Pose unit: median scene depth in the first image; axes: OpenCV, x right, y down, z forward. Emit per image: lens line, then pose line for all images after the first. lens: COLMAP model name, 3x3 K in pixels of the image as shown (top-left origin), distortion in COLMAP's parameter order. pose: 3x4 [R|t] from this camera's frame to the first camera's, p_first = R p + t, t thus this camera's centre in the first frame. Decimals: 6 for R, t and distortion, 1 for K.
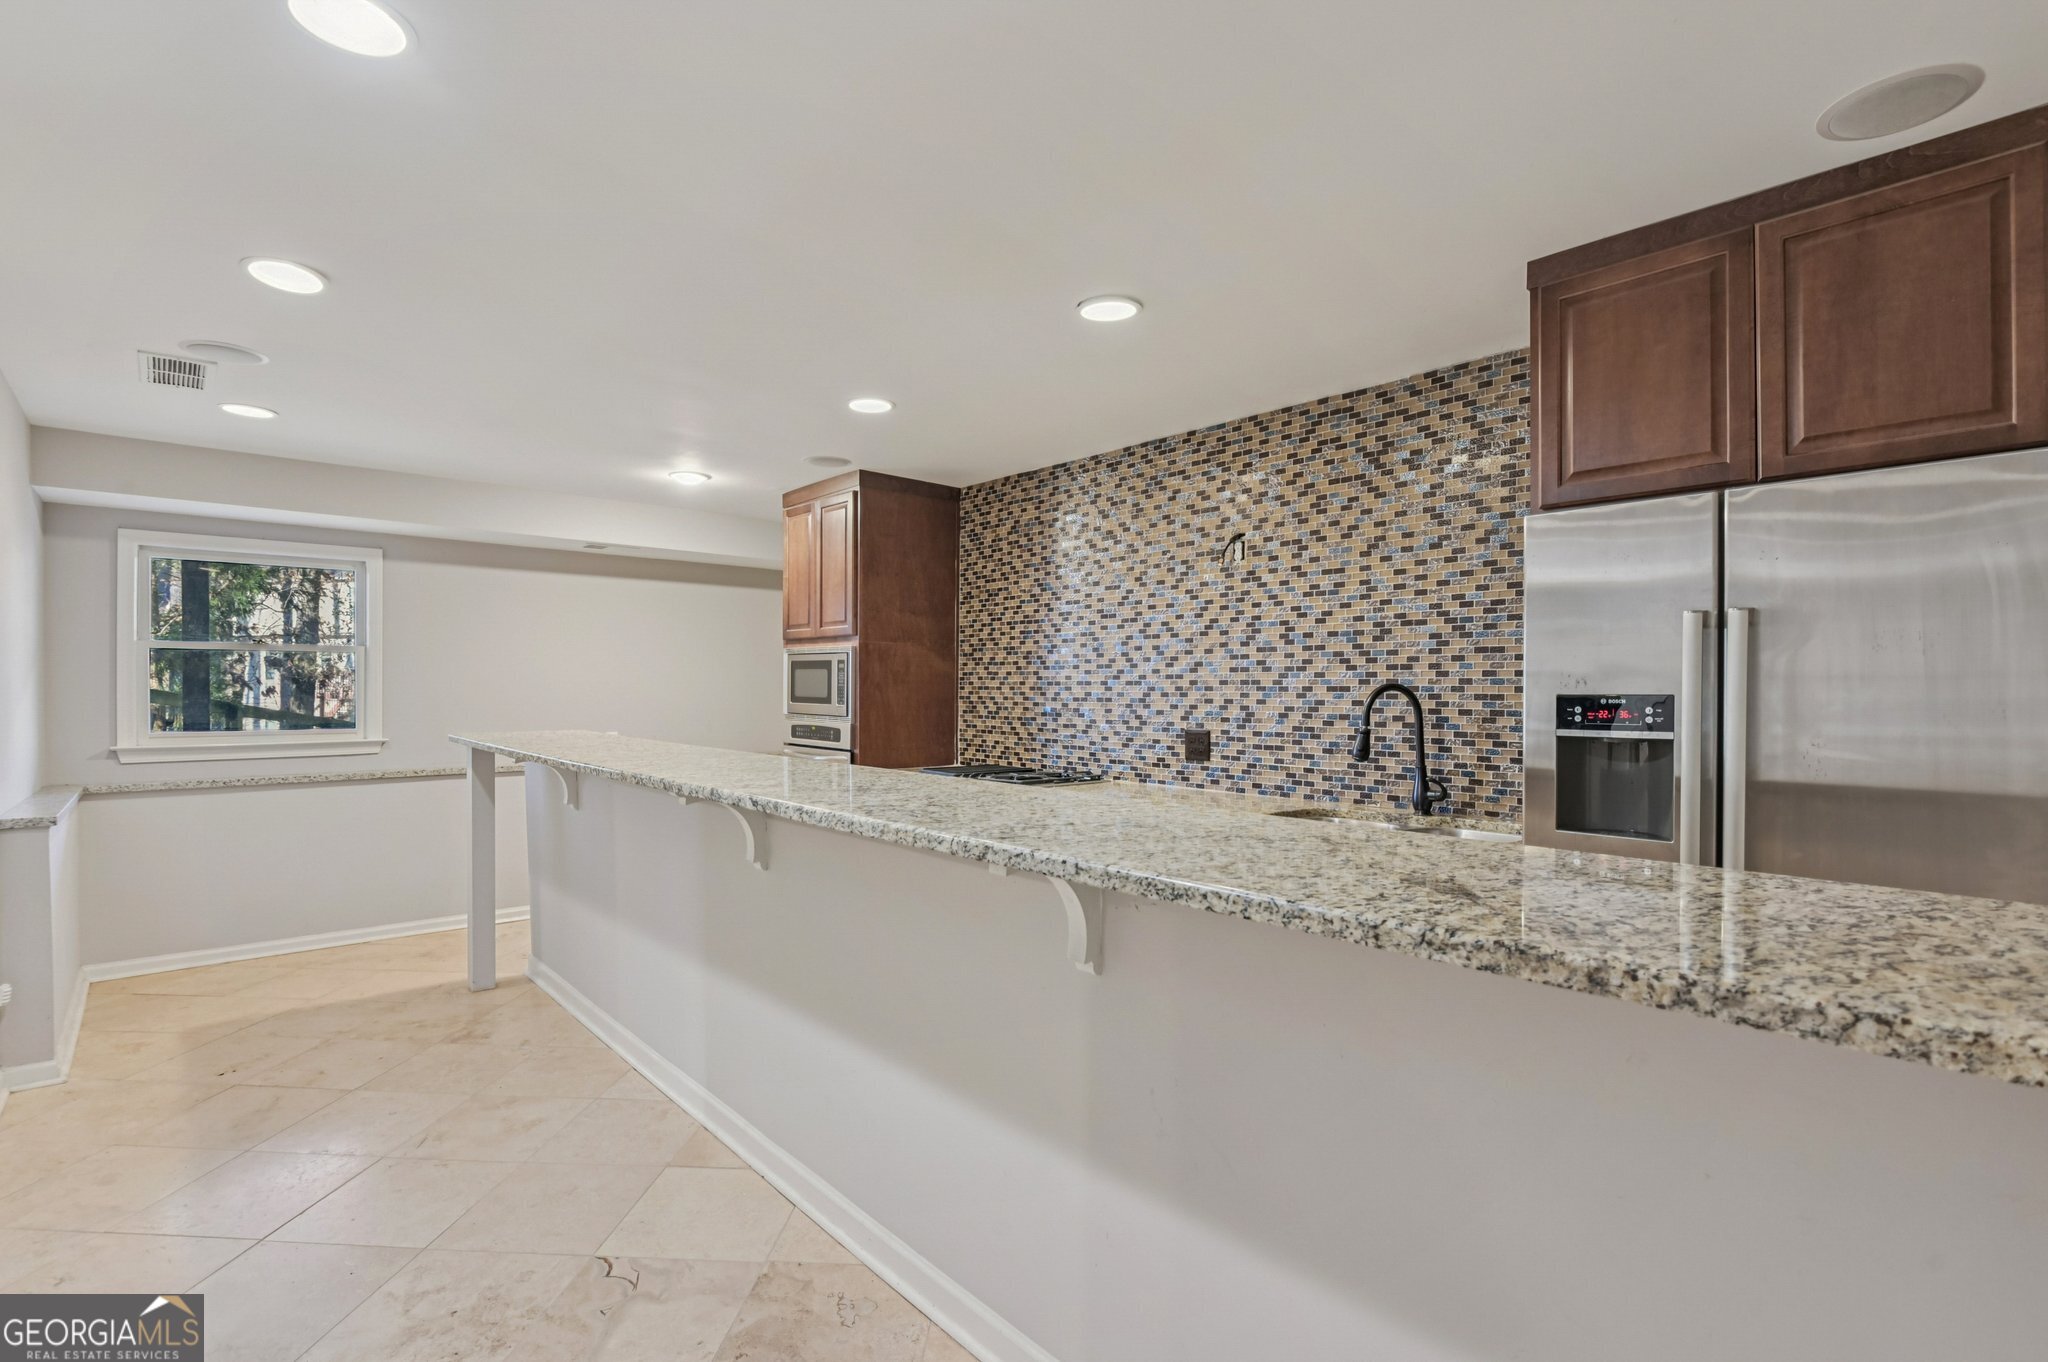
lens RADIAL K [[937.8, 0, 1029.2], [0, 937.8, 692.1], [0, 0, 1]] dist [-0.015071, -0.001346]
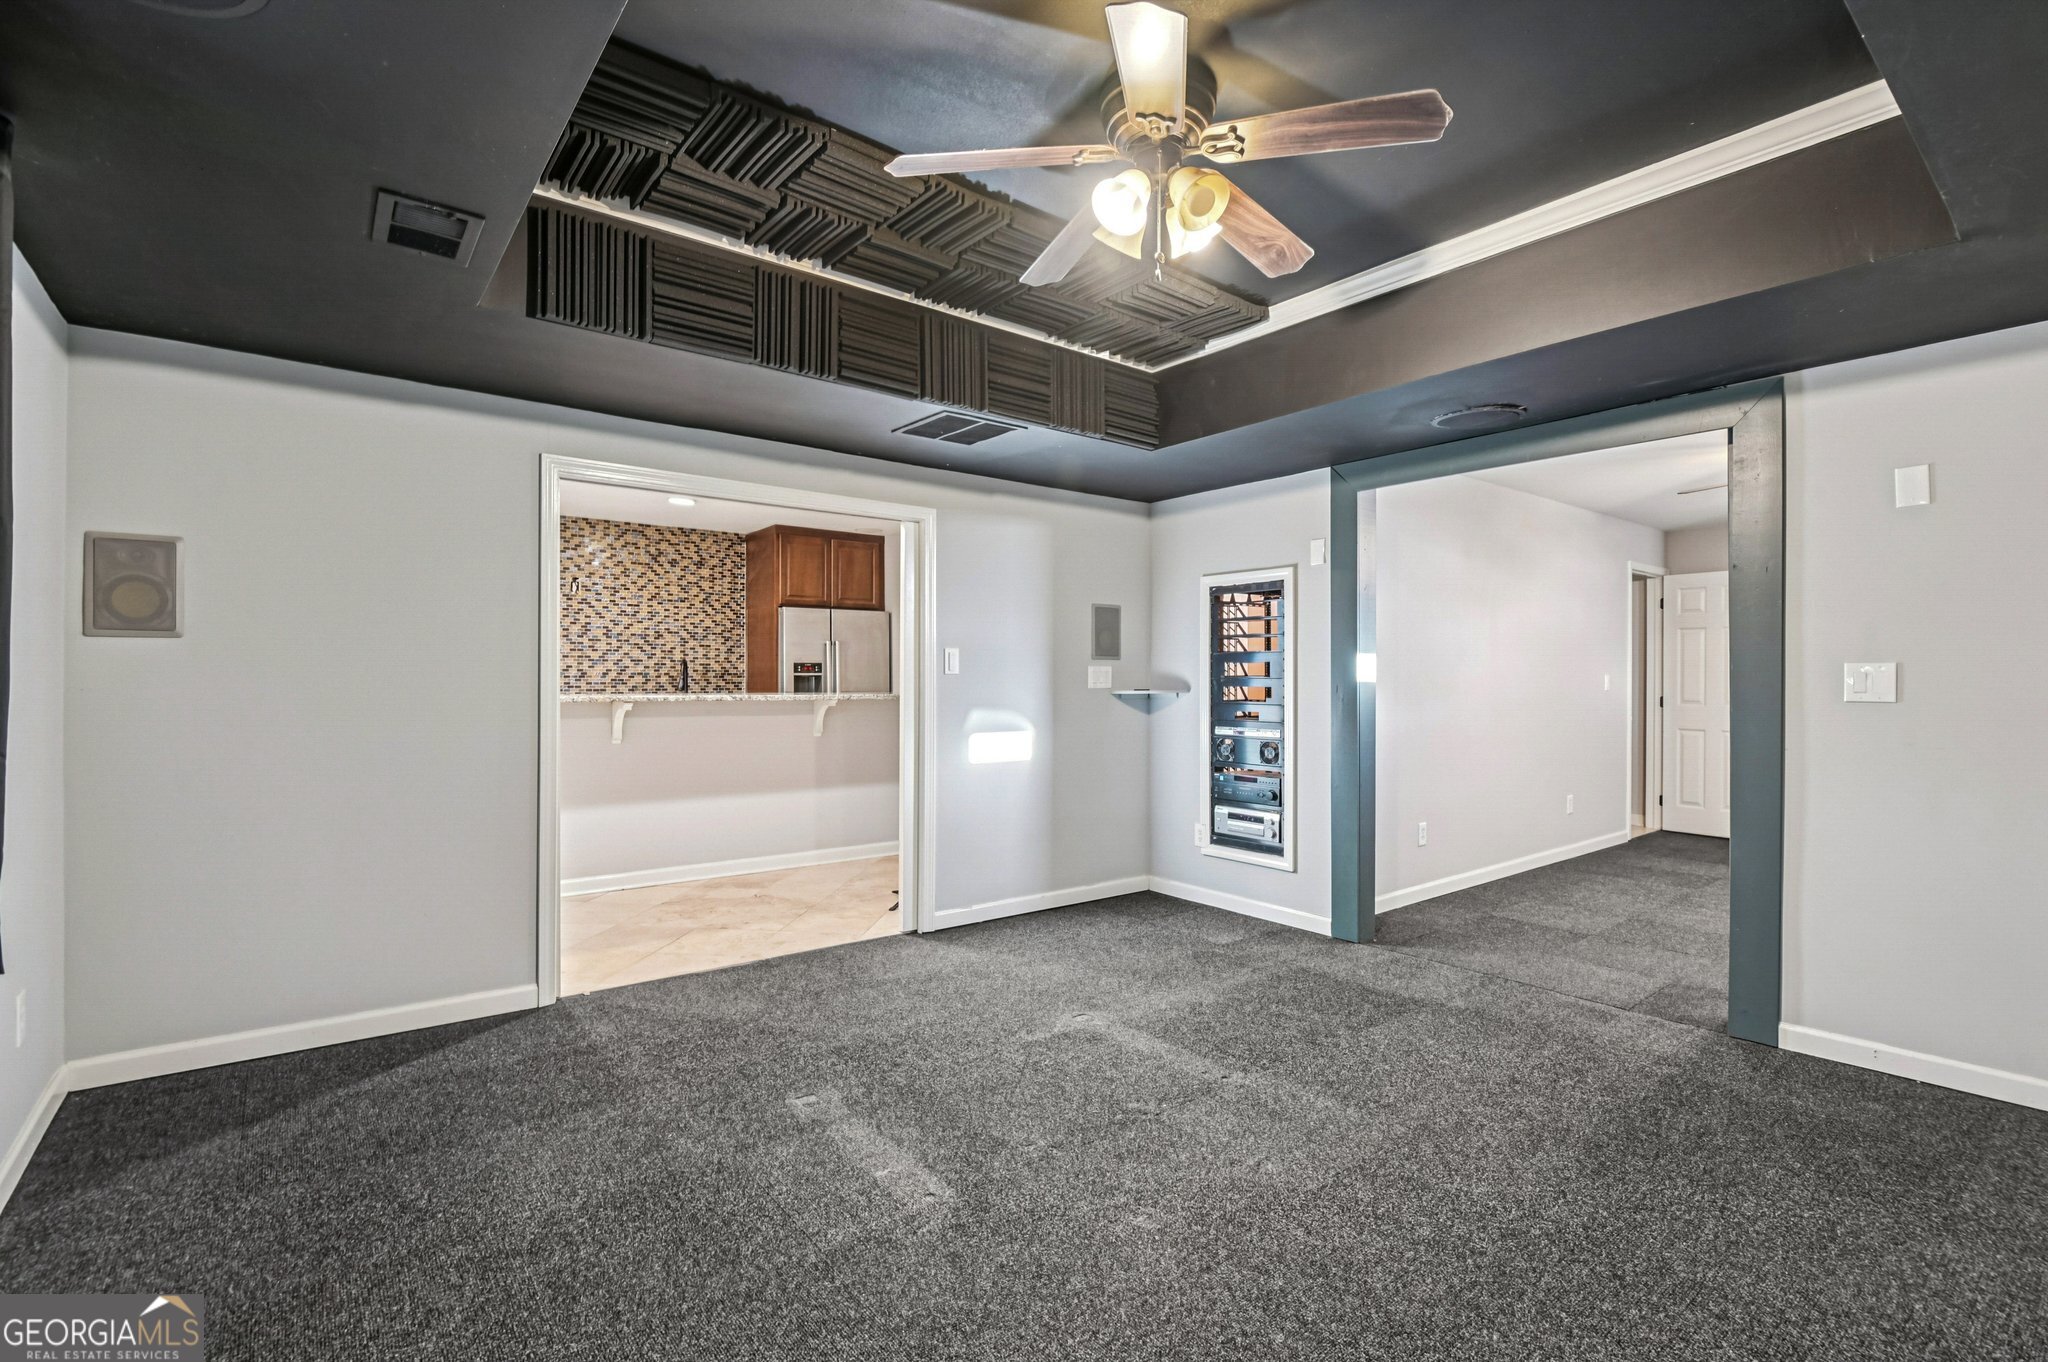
lens RADIAL K [[937.8, 0, 1030.0], [0, 937.8, 677.1], [0, 0, 1]] dist [-0.015071, -0.001346]
pose [[0.064176, -0.002773, 0.997935, -1.577663], [0.000713, 0.999996, 0.002733, 0.026364], [-0.997938, 0.000536, 0.064178, -0.033173]]
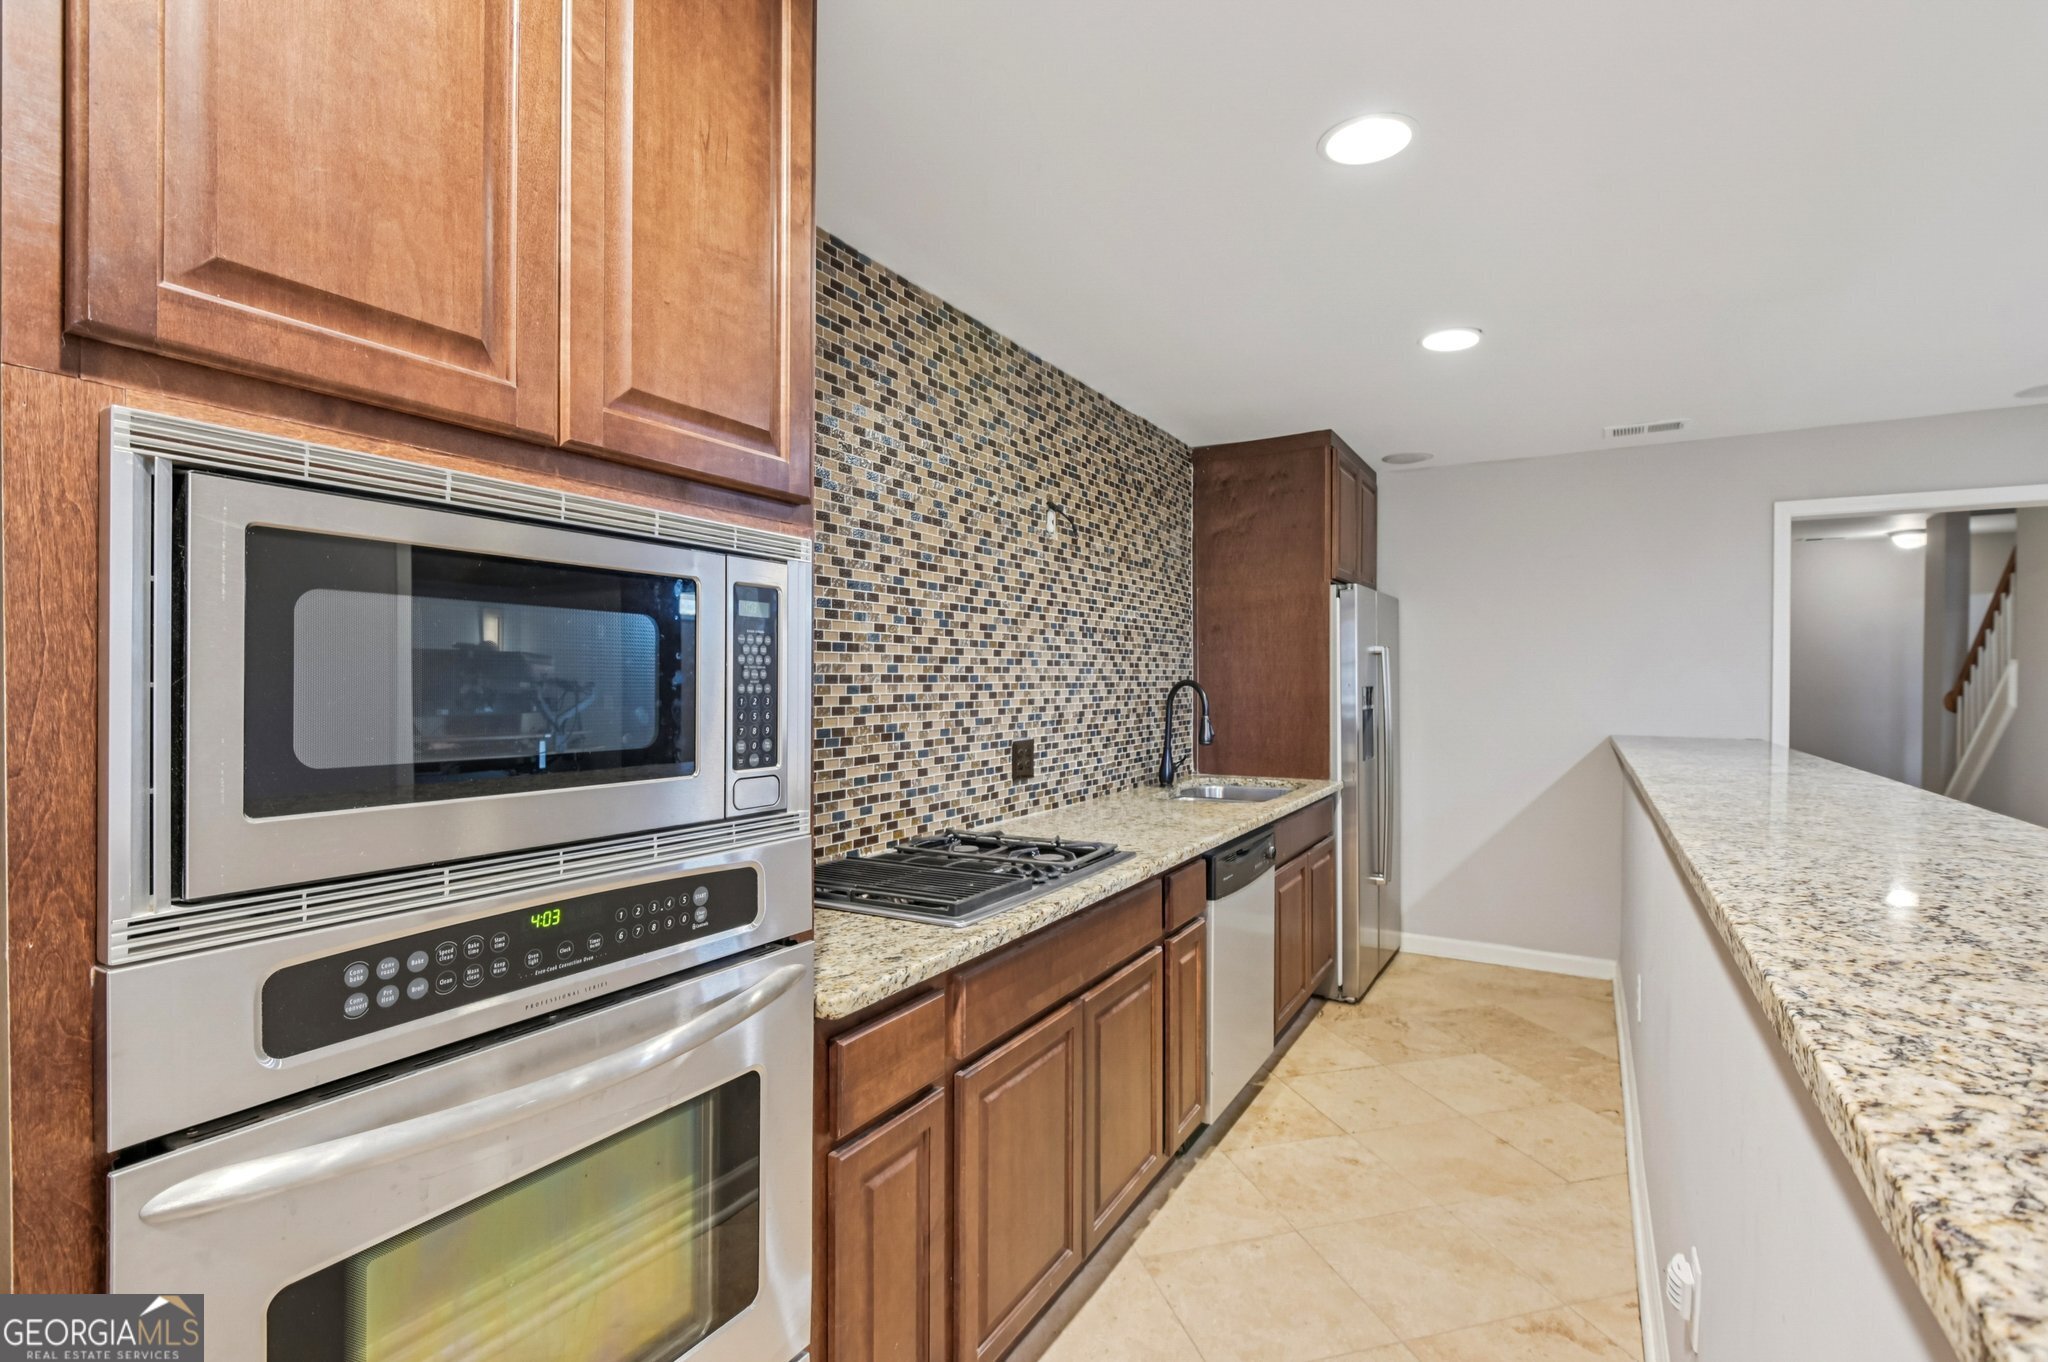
lens RADIAL K [[937.8, 0, 1021.5], [0, 937.8, 681.0], [0, 0, 1]] dist [-0.015071, -0.001346]
pose [[-0.288984, -0.006903, 0.957309, -0.568377], [0.001455, 0.999970, 0.007650, -0.014076], [-0.957333, 0.003603, -0.288965, 1.254632]]
